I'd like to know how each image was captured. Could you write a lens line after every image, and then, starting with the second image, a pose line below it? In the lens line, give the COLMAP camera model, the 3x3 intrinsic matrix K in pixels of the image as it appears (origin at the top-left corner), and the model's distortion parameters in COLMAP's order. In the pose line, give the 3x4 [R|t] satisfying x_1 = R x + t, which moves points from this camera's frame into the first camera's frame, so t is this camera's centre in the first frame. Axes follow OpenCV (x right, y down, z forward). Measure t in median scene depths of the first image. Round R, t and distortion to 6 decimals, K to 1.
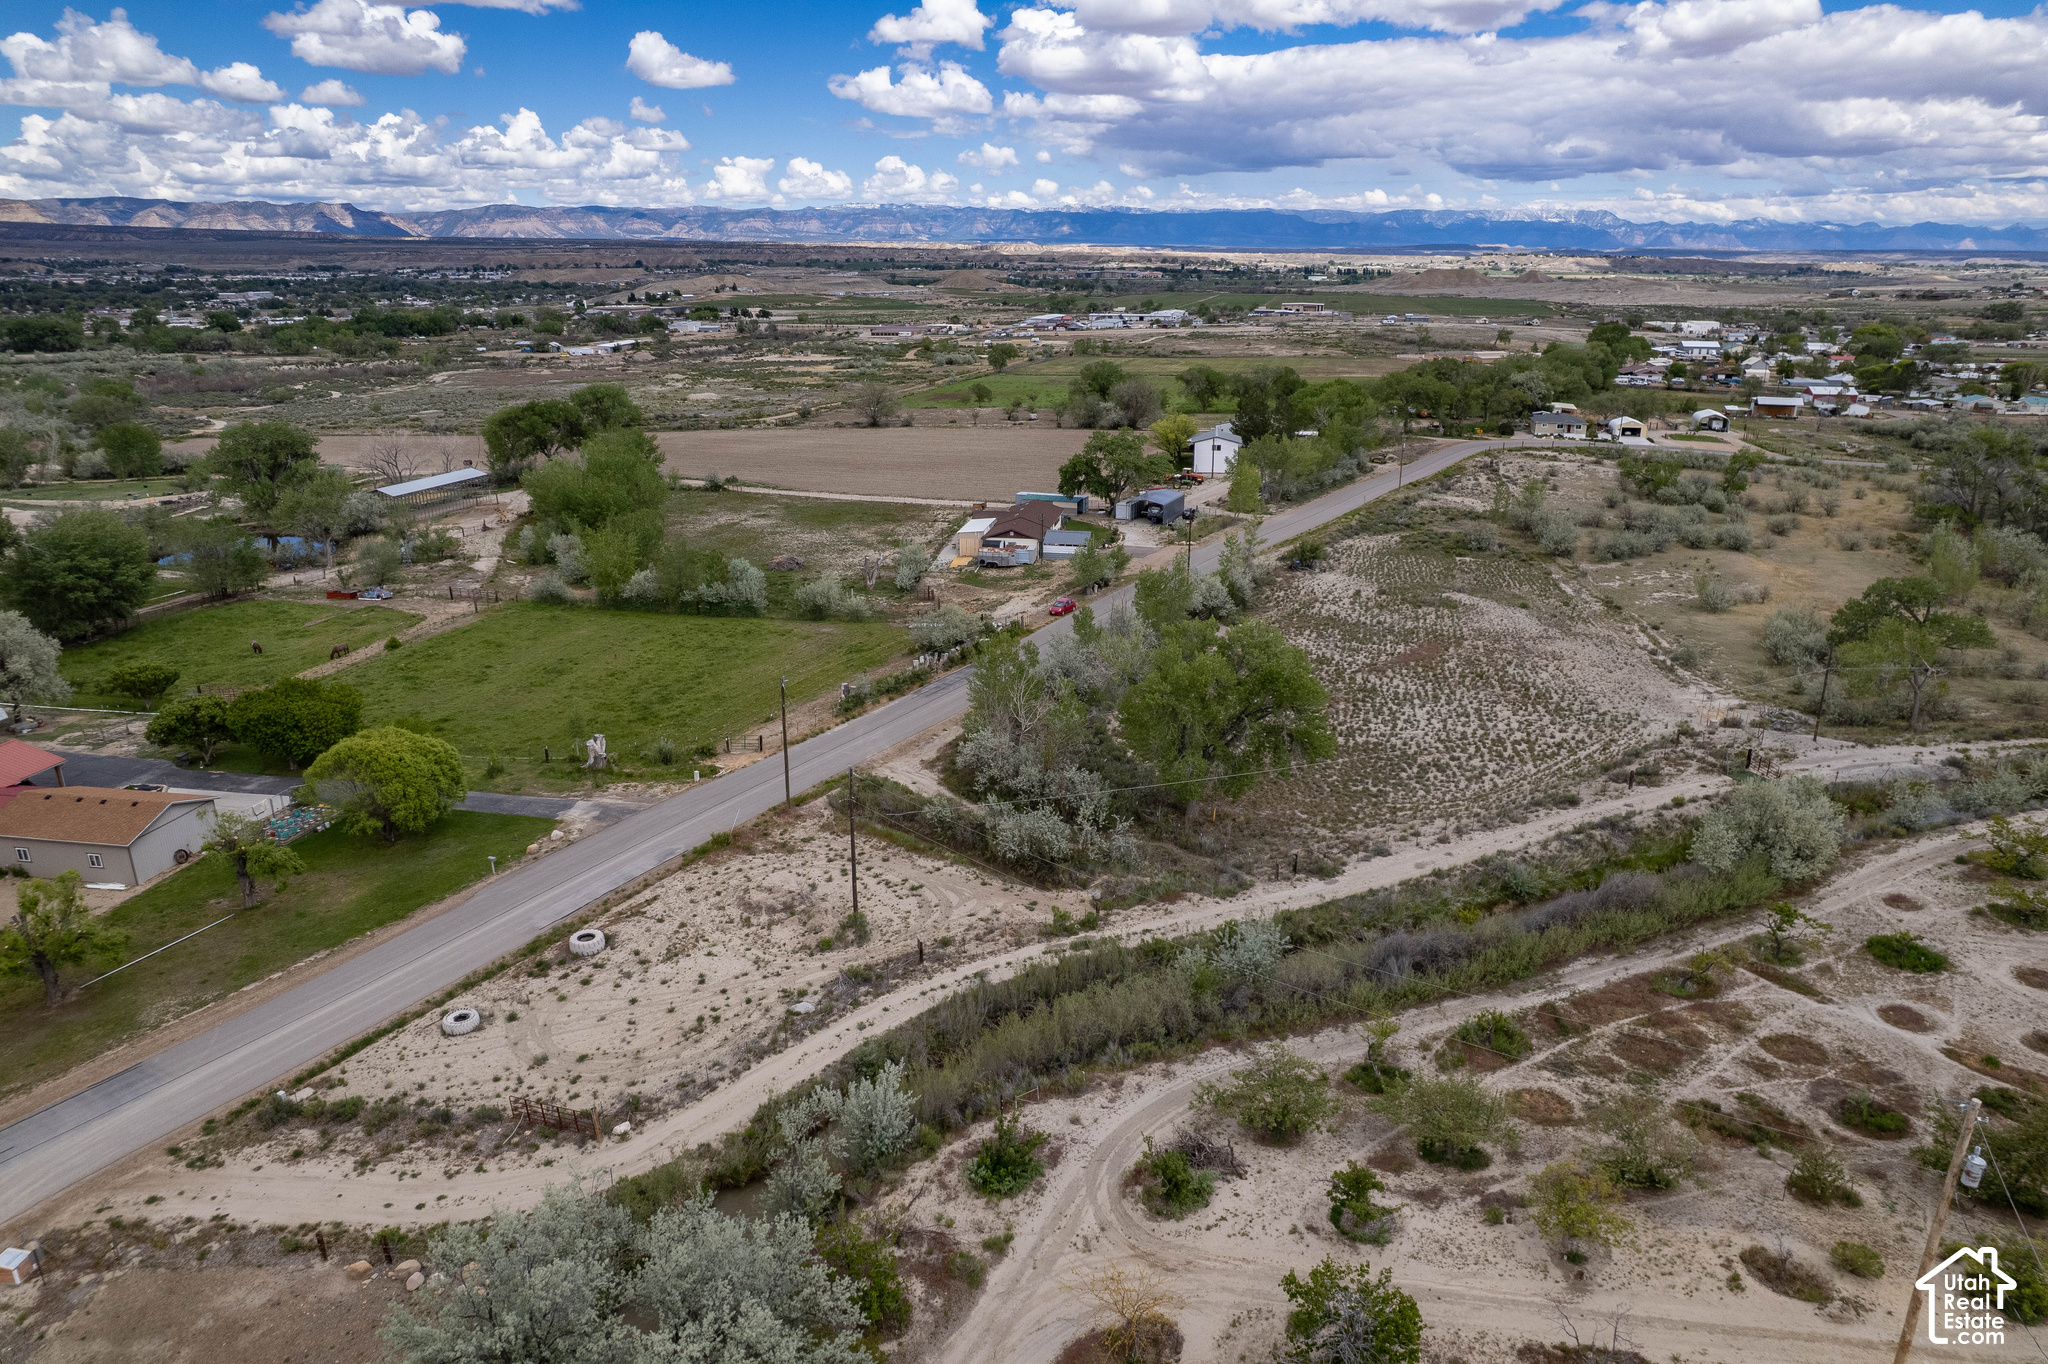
lens RADIAL K [[1309.1, 0, 1023.7], [0, 1309.1, 692.7], [0, 0, 1]] dist [-0.081316, 0.076832]
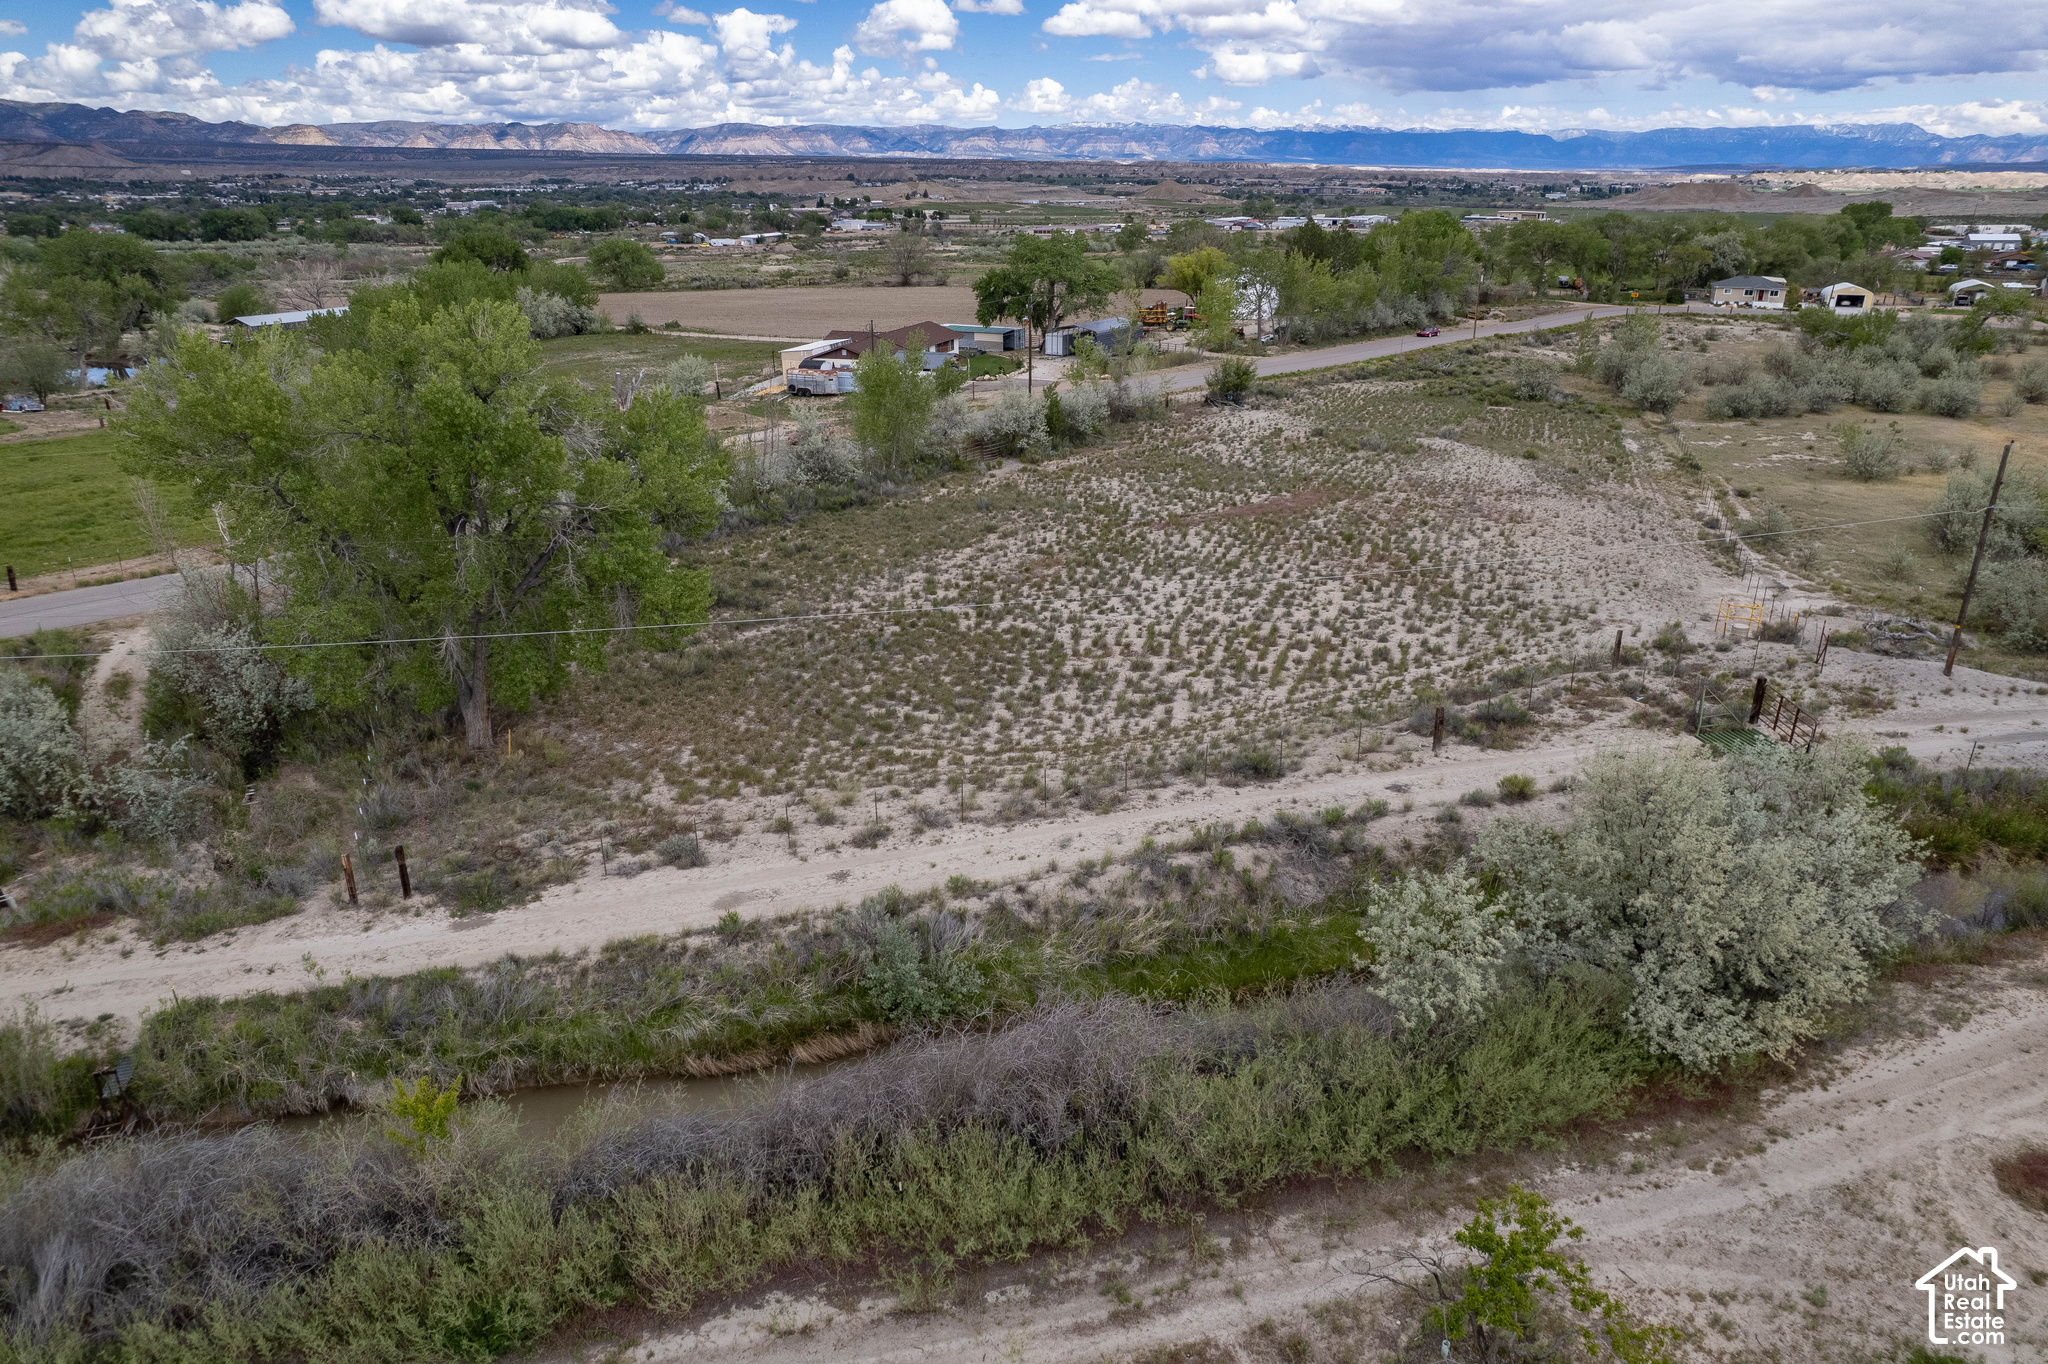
lens RADIAL K [[1309.1, 0, 1023.7], [0, 1309.1, 692.7], [0, 0, 1]] dist [-0.081316, 0.076832]
pose [[0.986752, 0.059170, -0.151063, 0.179393], [-0.050883, 0.997010, 0.058152, 0.016781], [0.154052, -0.049695, 0.986812, 0.249118]]
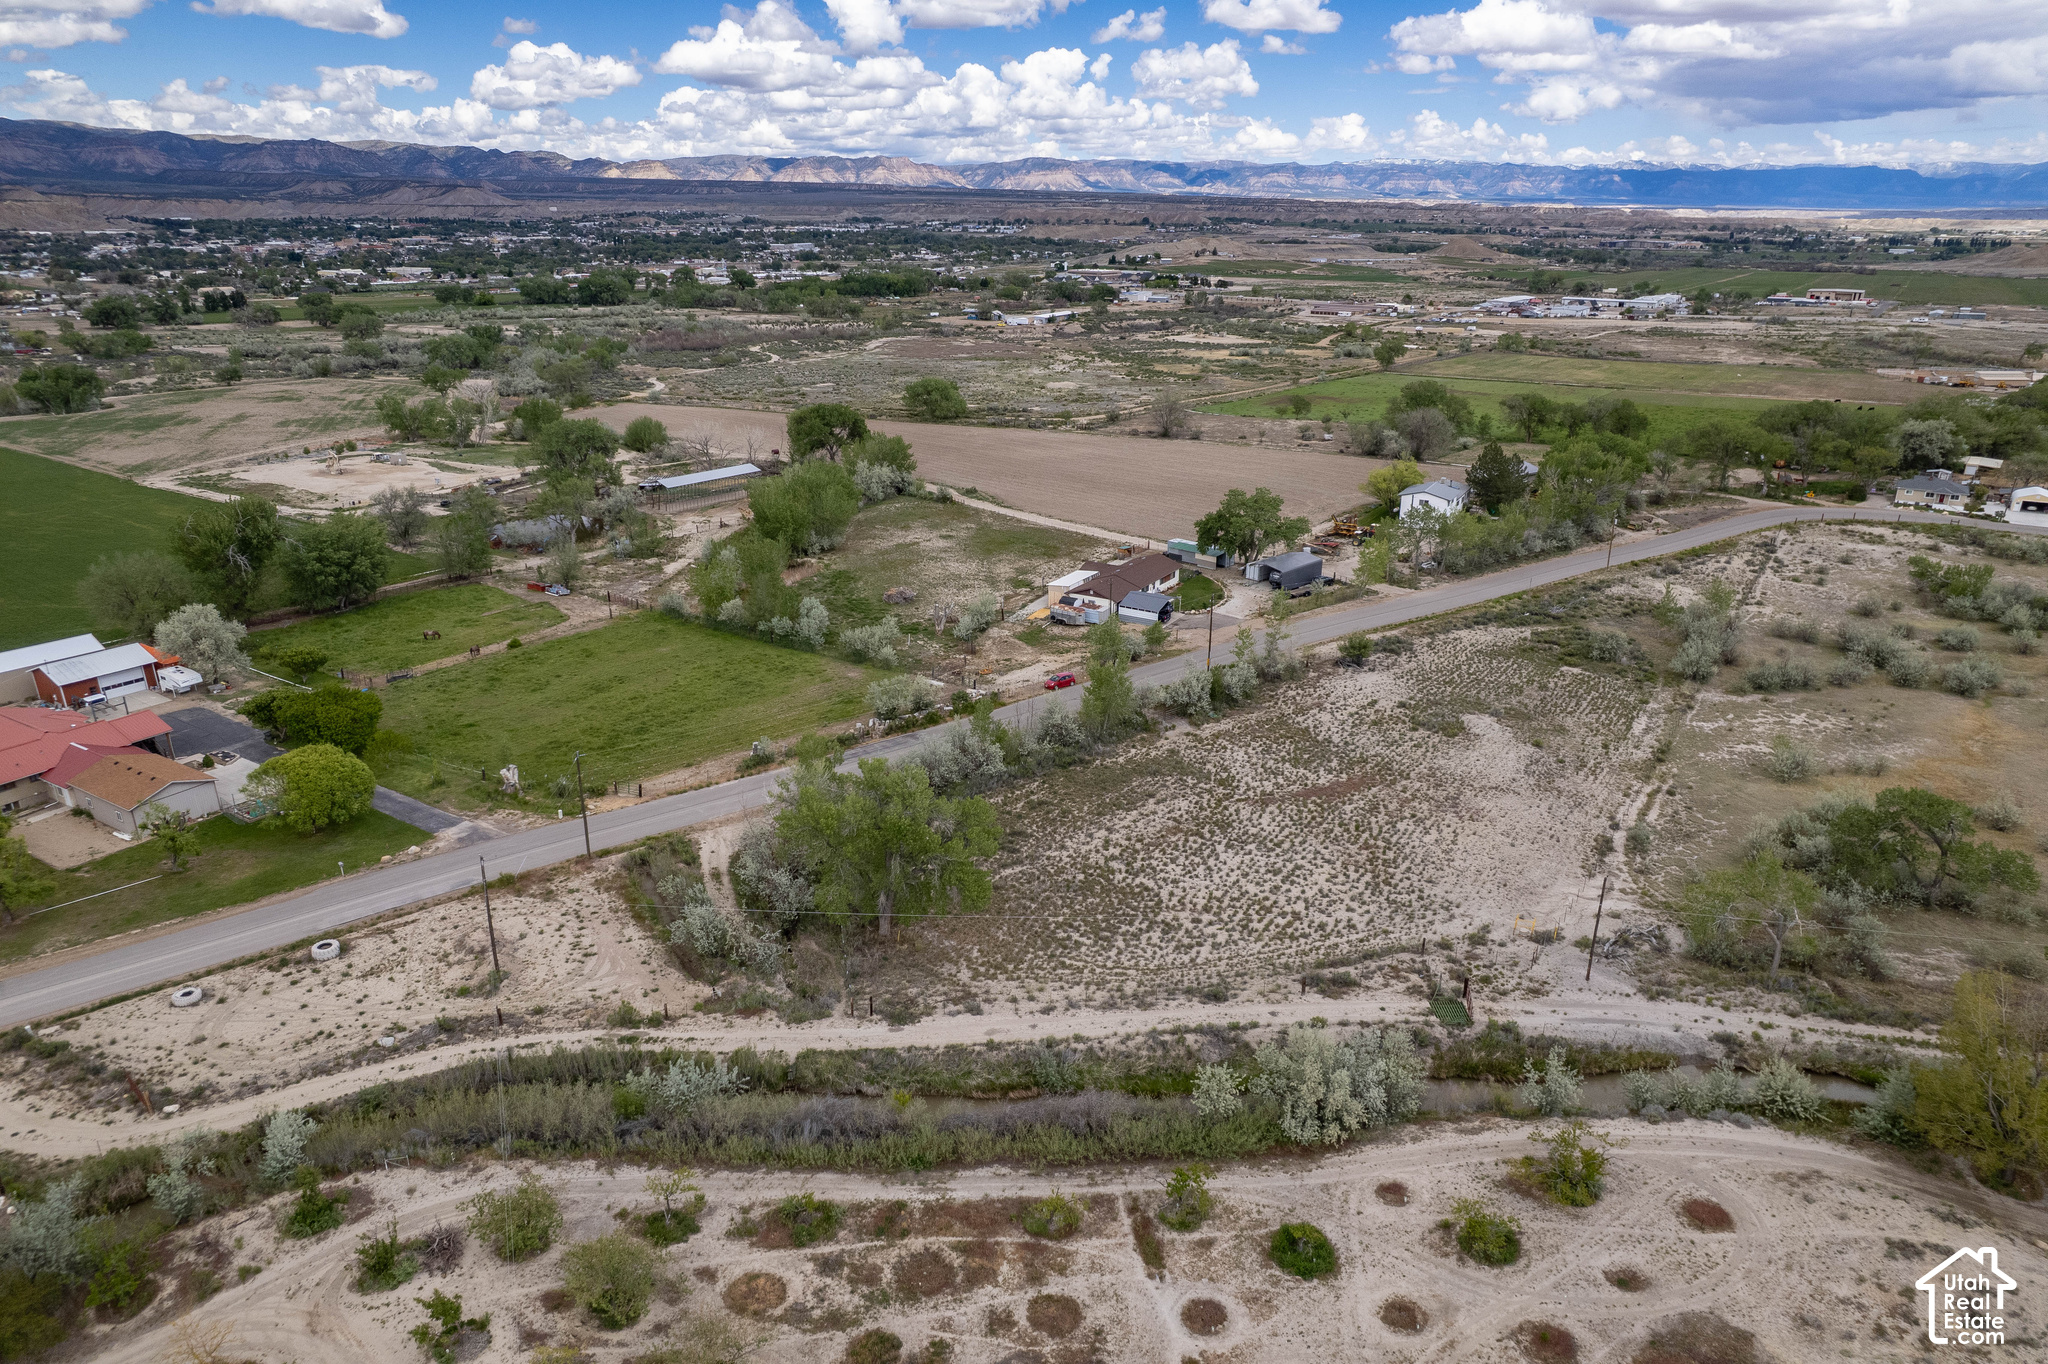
lens RADIAL K [[1309.1, 0, 1023.7], [0, 1309.1, 692.7], [0, 0, 1]] dist [-0.081316, 0.076832]
pose [[0.930228, 0.131978, -0.342428, 0.259827], [-0.121154, 0.991222, 0.052913, -0.077891], [0.346406, -0.007734, 0.938053, 0.012488]]
